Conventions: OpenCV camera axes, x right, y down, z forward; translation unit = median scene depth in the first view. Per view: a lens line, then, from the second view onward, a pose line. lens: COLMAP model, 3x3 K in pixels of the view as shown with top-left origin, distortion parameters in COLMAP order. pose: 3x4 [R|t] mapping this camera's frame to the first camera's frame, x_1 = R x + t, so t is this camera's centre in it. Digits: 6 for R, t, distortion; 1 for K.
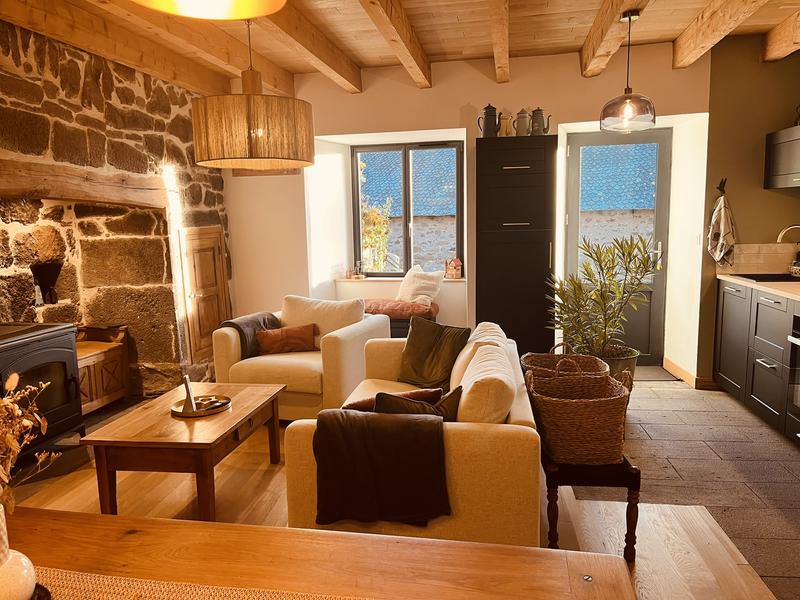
lens RADIAL K [[609.1, 0, 396.3], [0, 609.1, 305.0], [0, 0, 1]] dist [0.054363, -0.064468]
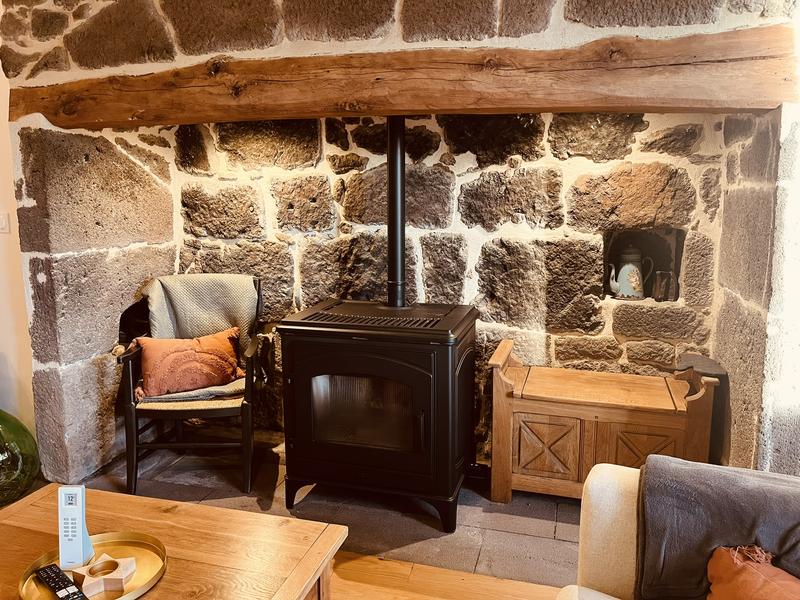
lens RADIAL K [[609.1, 0, 402.9], [0, 609.1, 299.8], [0, 0, 1]] dist [0.054363, -0.064468]
pose [[-0.116445, 0.197428, -0.973377, 0.031900], [-0.131321, 0.968379, 0.212124, -0.099644], [0.984477, 0.152526, -0.086836, 0.868774]]
